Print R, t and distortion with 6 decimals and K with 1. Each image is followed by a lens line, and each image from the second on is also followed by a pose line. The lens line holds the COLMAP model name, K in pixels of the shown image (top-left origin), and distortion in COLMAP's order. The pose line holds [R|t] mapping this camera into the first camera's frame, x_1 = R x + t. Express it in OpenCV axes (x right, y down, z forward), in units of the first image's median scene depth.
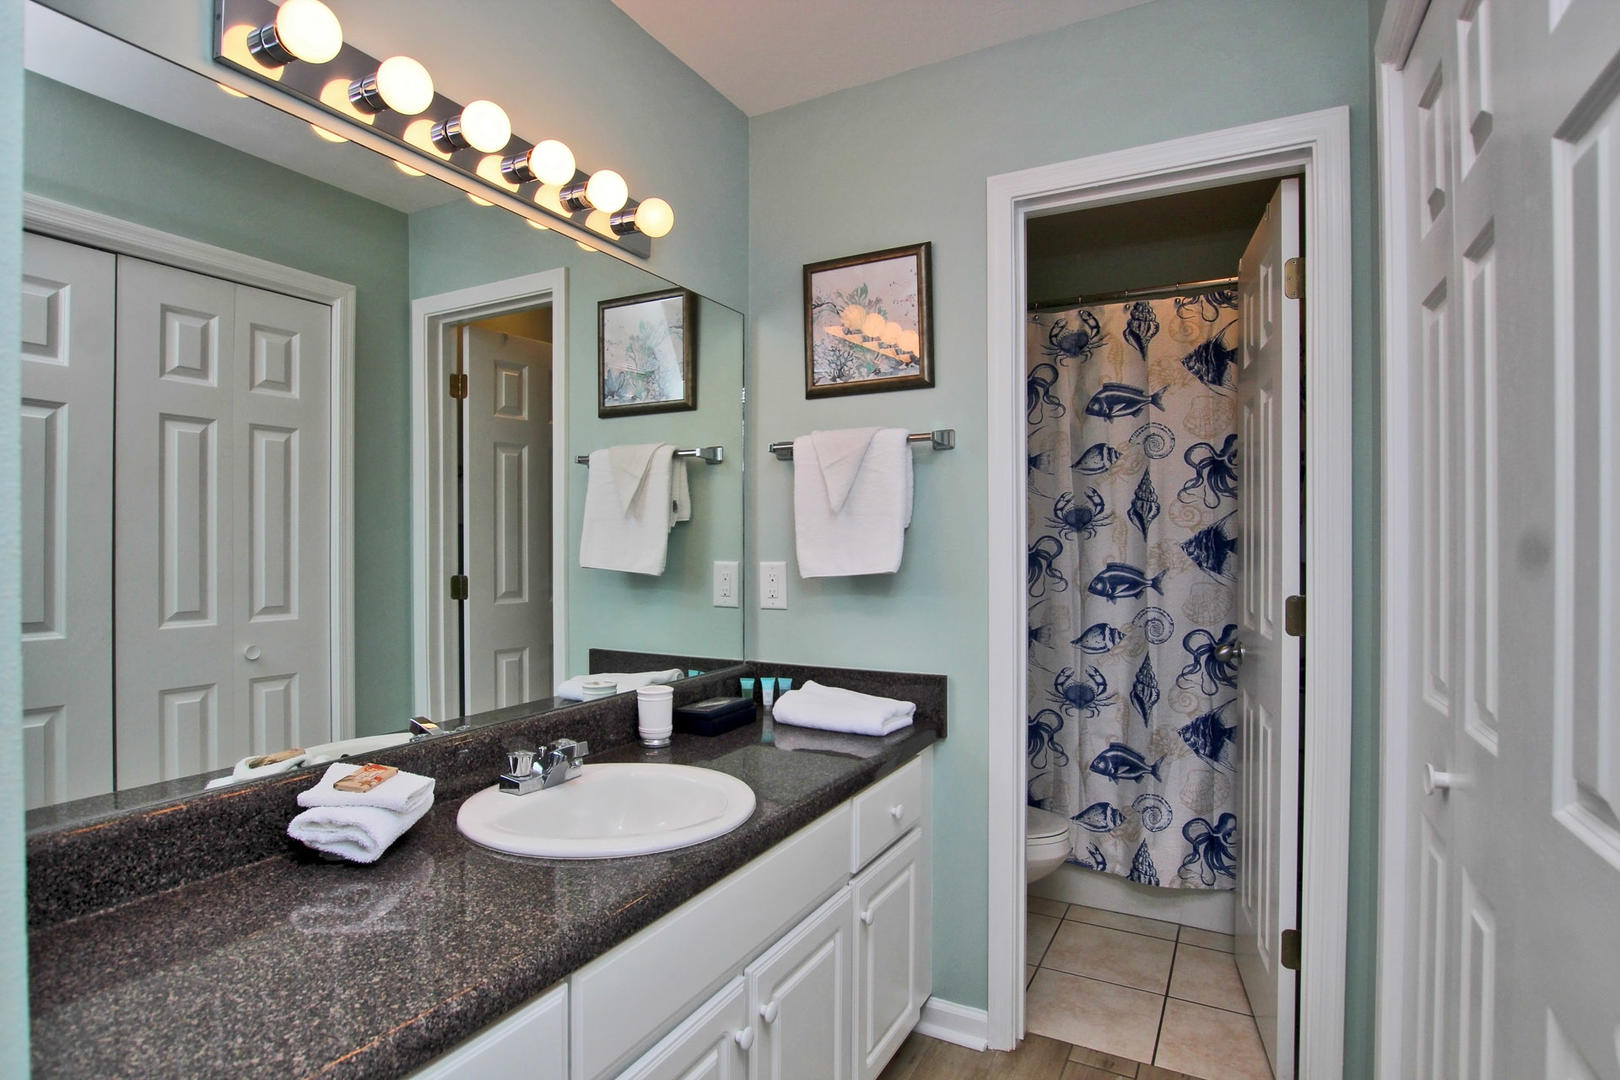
lens RADIAL K [[838.0, 0, 810.0], [0, 838.0, 540.0], [0, 0, 1]] dist [-0.026811, 0.000234]
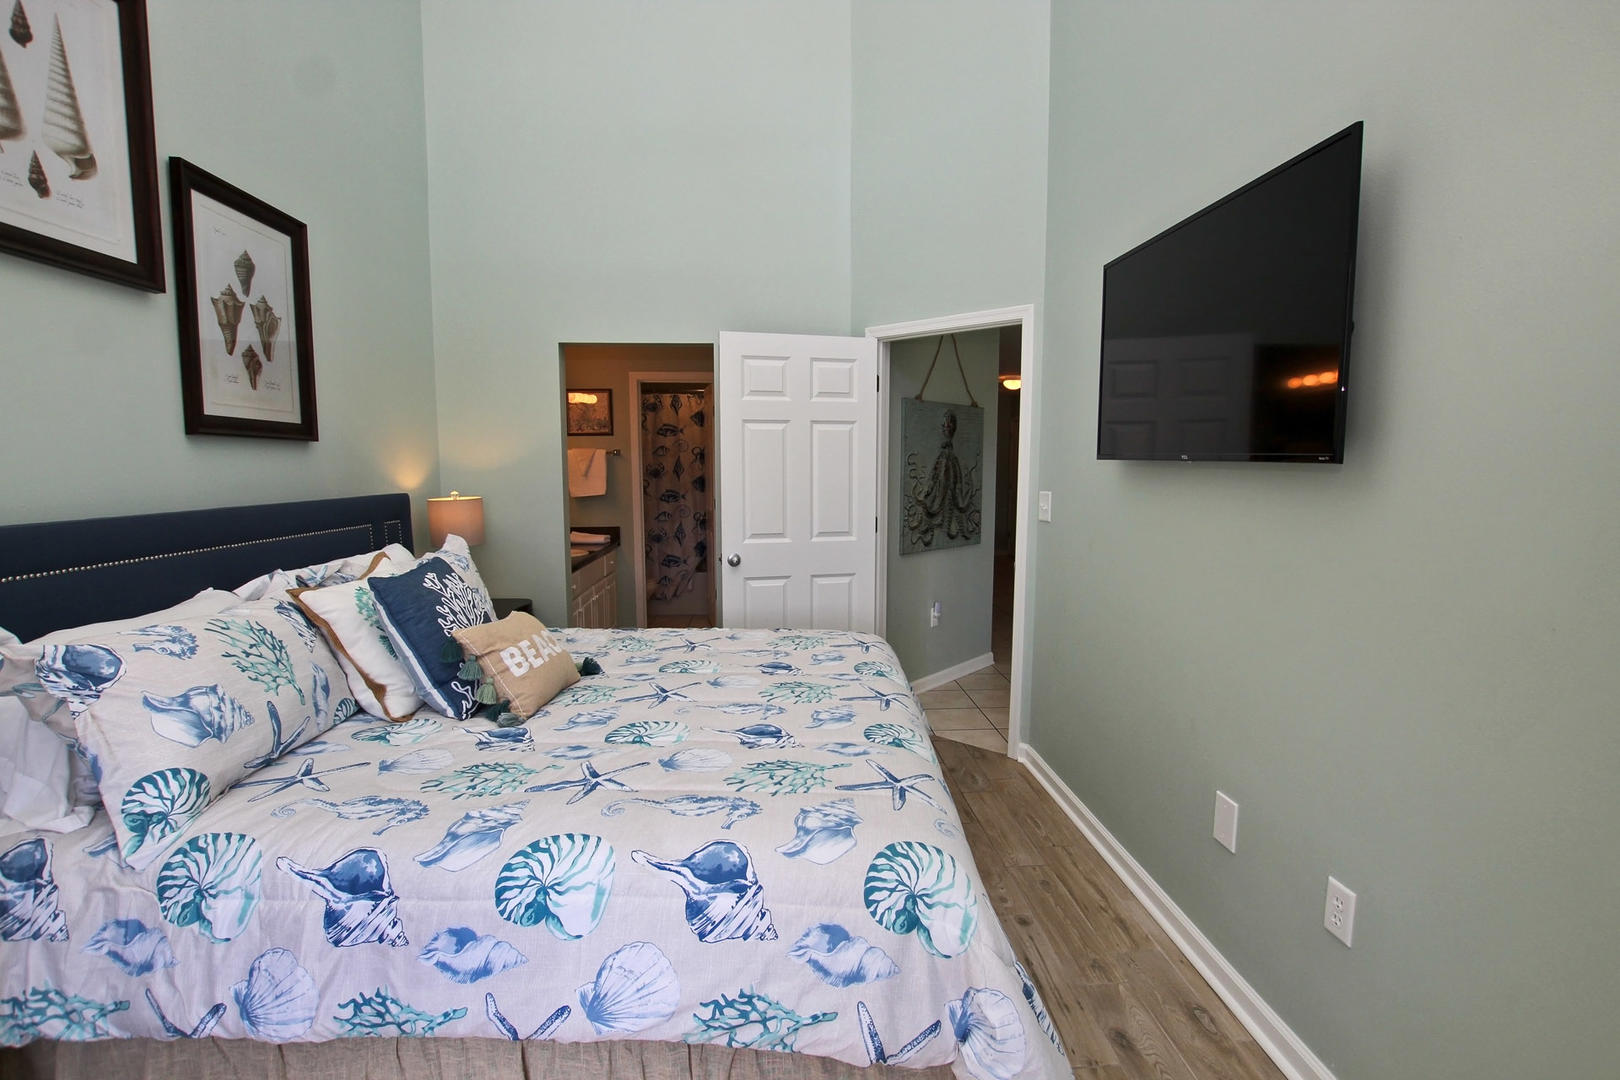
lens RADIAL K [[755.2, 0, 810.5], [0, 755.2, 546.2], [0, 0, 1]] dist [-0.032112, 0.005612]
pose [[0.862491, -0.055114, 0.503063, -0.508863], [0.001766, 0.994374, 0.105913, -0.050743], [-0.506070, -0.090461, 0.857735, -1.434074]]
